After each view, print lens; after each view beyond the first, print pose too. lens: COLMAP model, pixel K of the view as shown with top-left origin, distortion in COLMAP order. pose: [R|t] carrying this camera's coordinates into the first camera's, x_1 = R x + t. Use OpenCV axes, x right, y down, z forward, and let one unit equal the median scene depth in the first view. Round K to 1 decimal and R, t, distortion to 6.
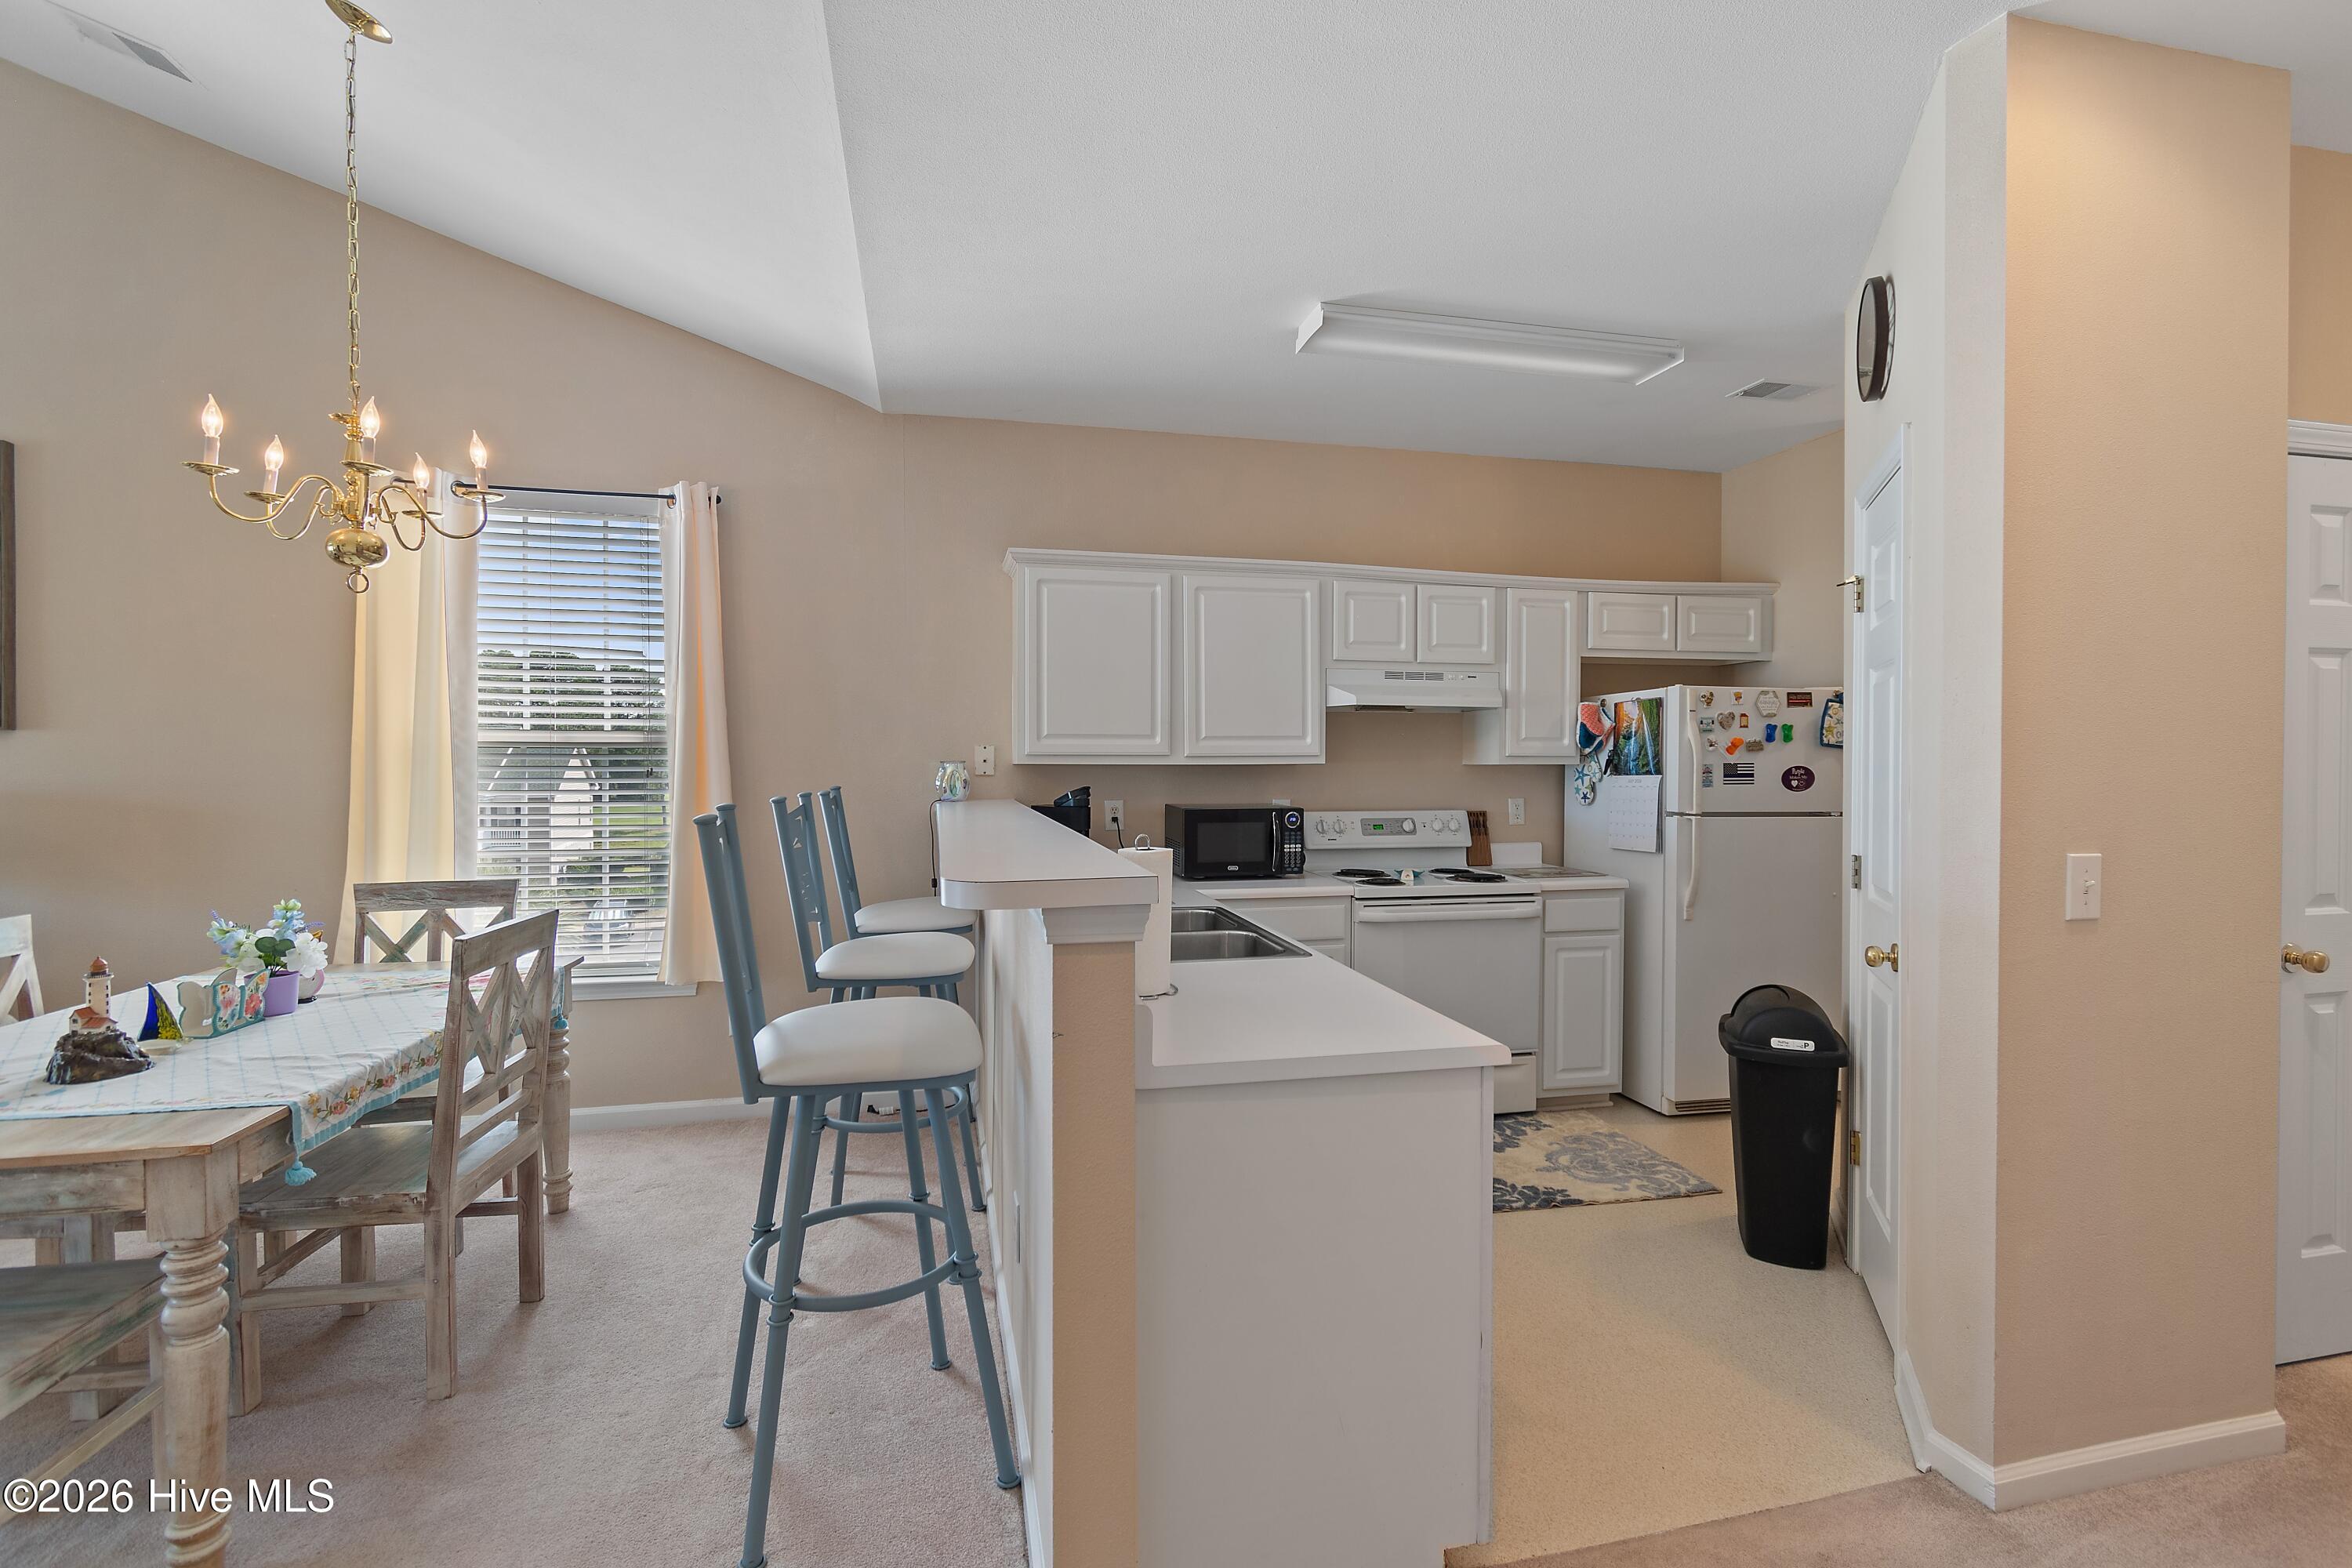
lens RADIAL K [[1037.8, 0, 1179.3], [0, 1037.8, 772.8], [0, 0, 1]] dist [0.000931, -0.000543]
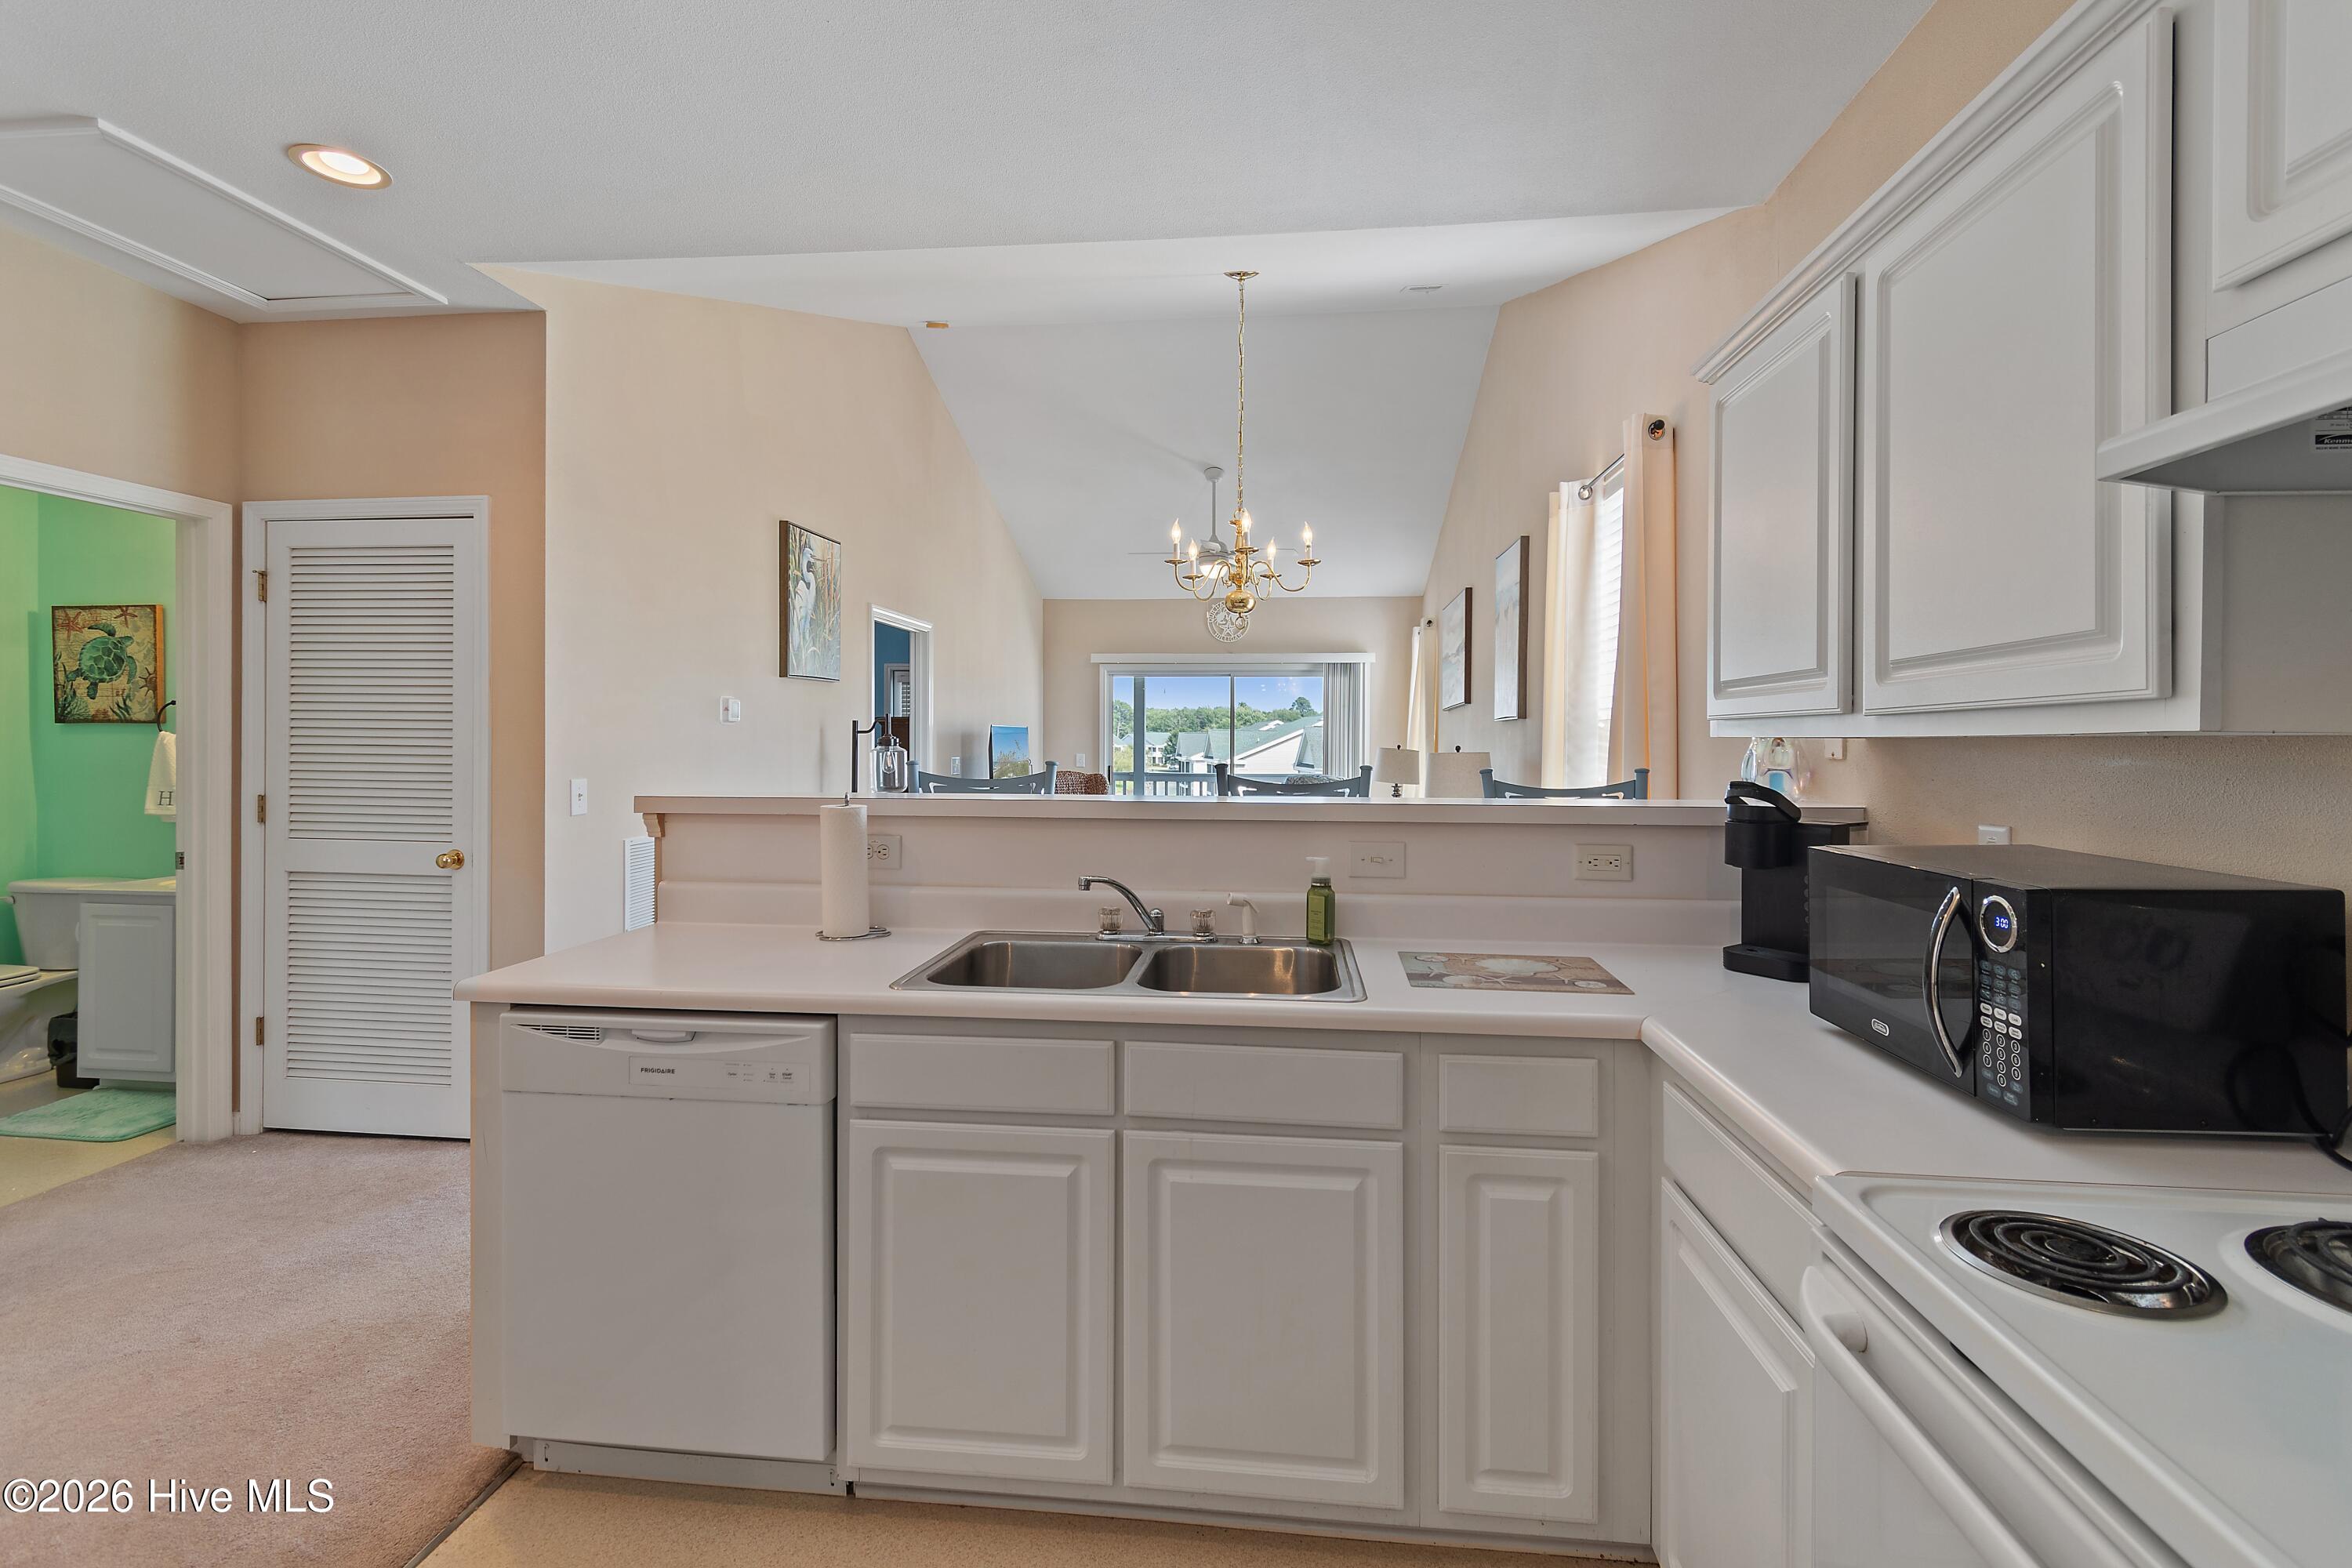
lens RADIAL K [[1069.9, 0, 1176.1], [0, 1069.9, 738.9], [0, 0, 1]] dist [0.000212, -0.000035]
pose [[-0.335230, -0.006939, -0.942111, 0.471791], [-0.020872, 0.999782, 0.000063, -0.002416], [0.941905, 0.019685, -0.335302, 0.879167]]
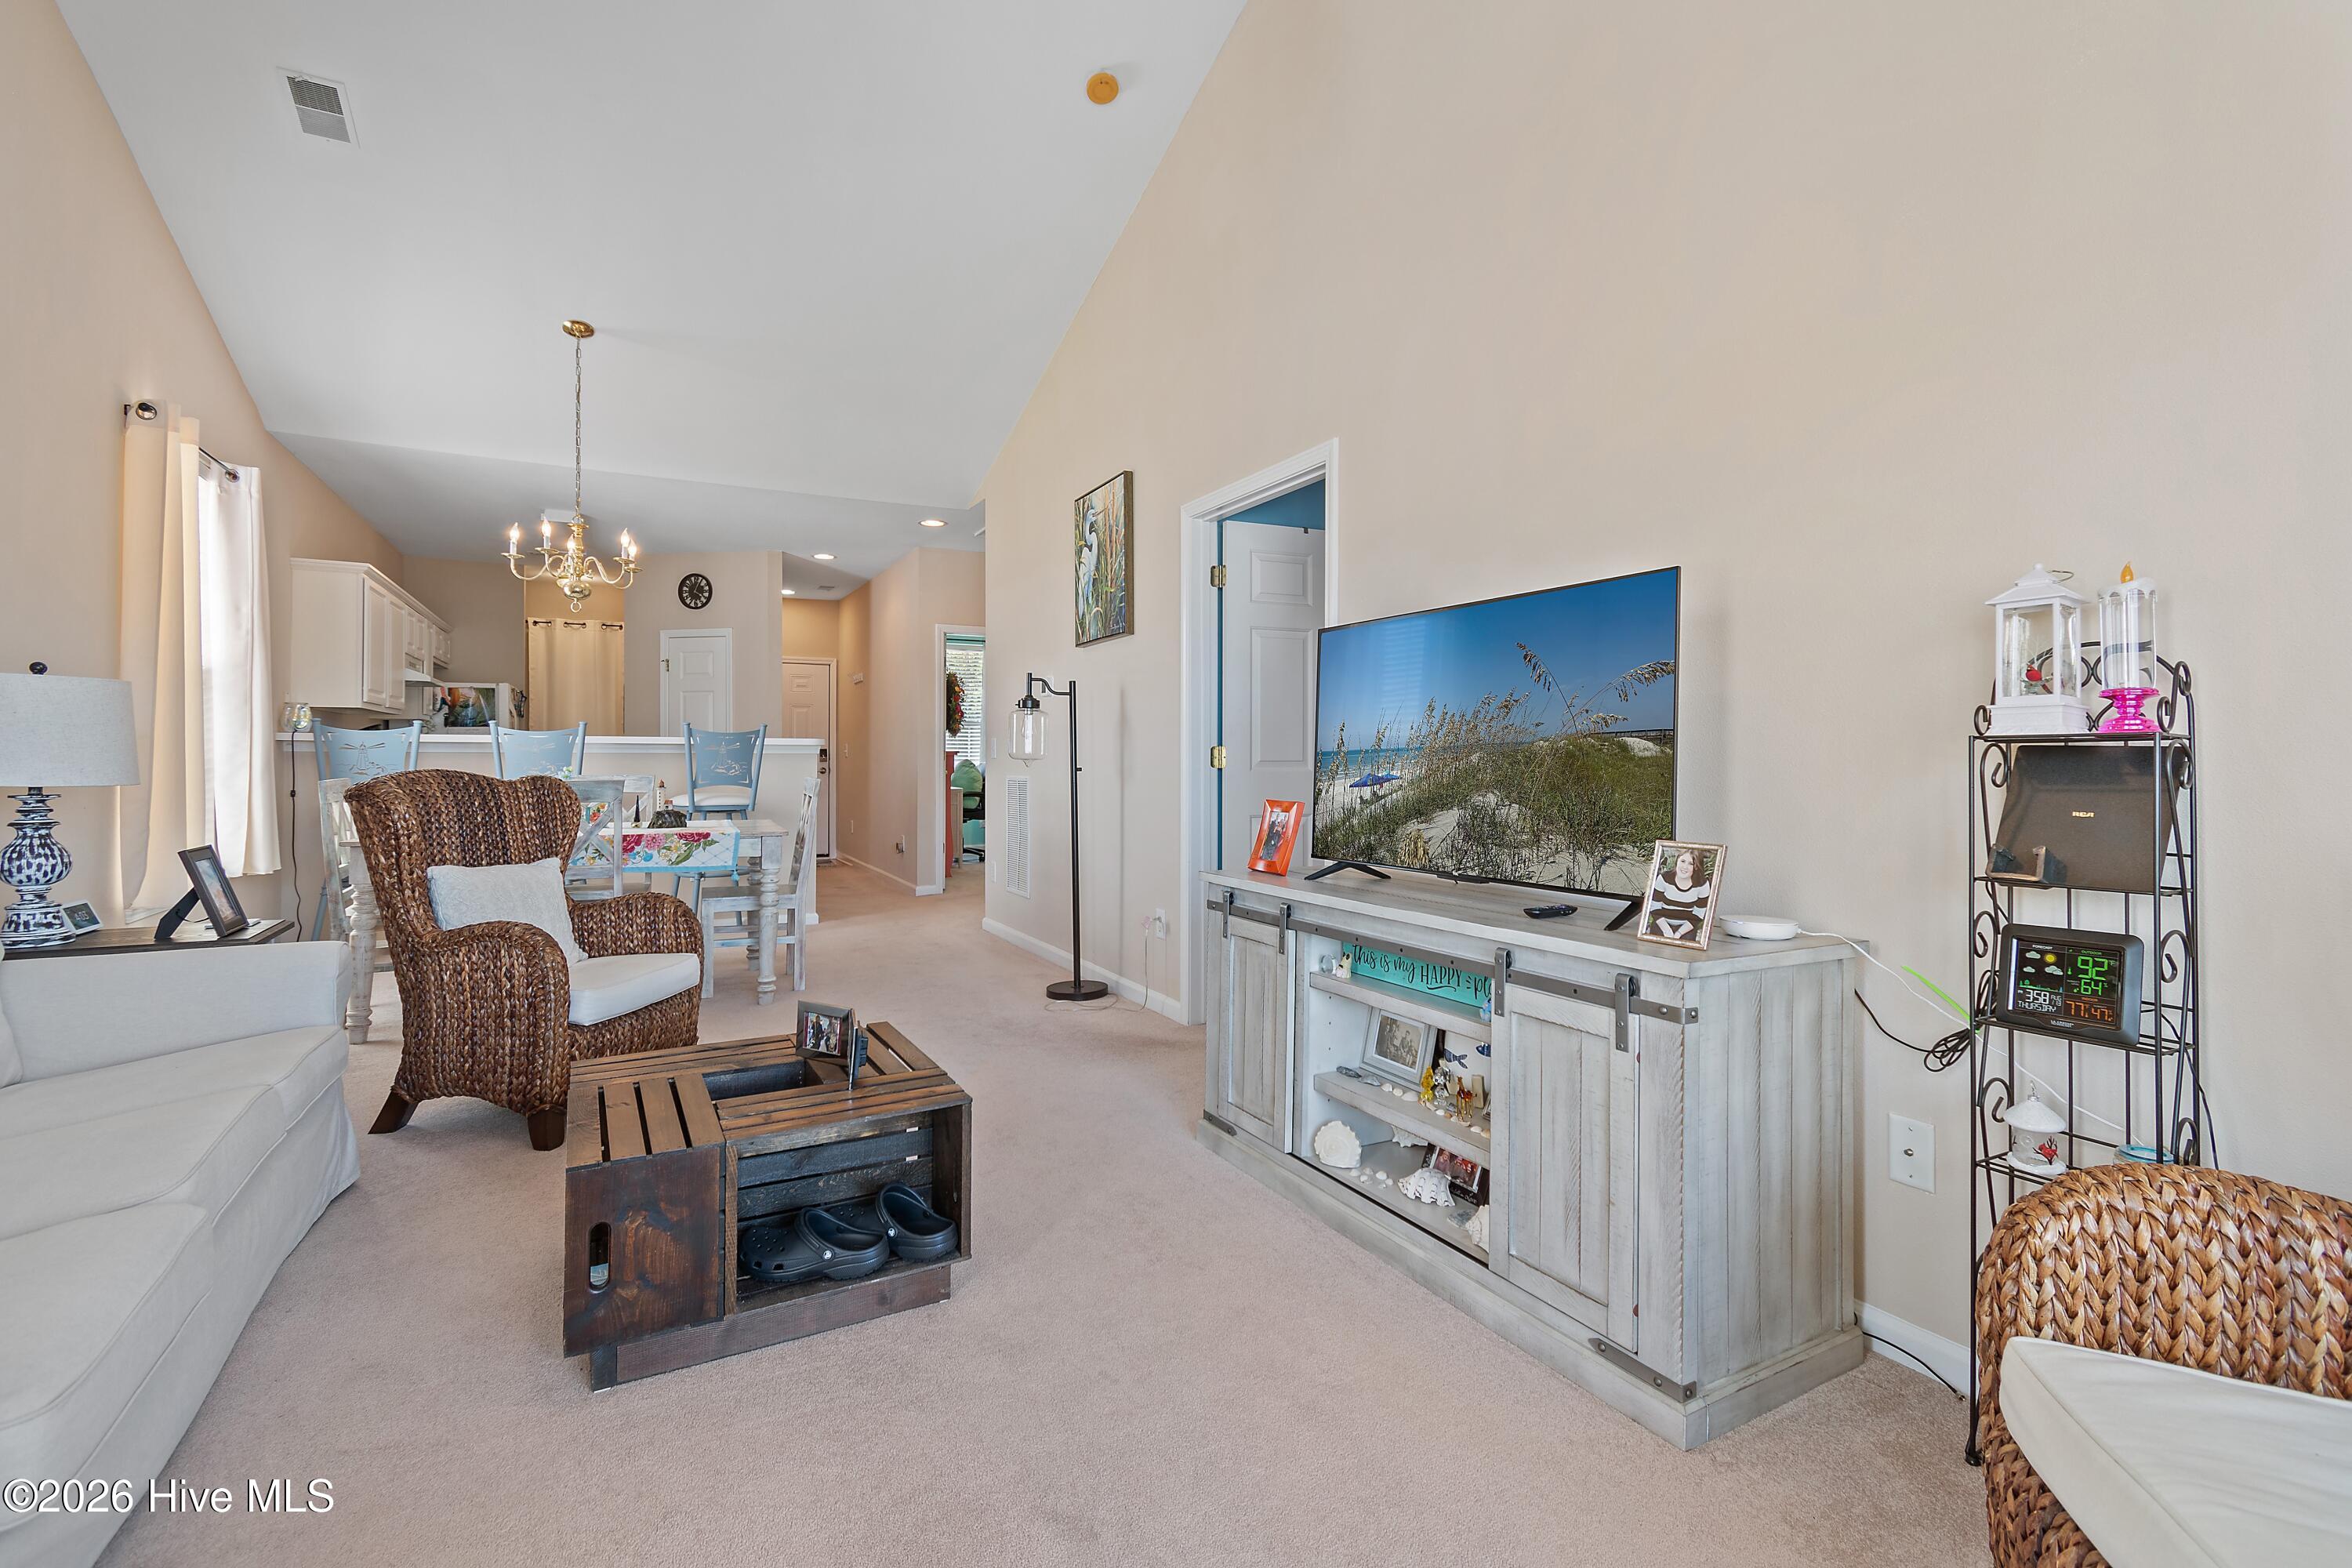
lens RADIAL K [[1038.0, 0, 1178.8], [0, 1038.0, 751.0], [0, 0, 1]] dist [-0.009493, -0.000082]
pose [[-0.257878, 0.002133, 0.966175, -1.803245], [0.007889, 0.999969, -0.000102, 0.059852], [-0.966145, 0.007596, -0.257887, 0.239976]]
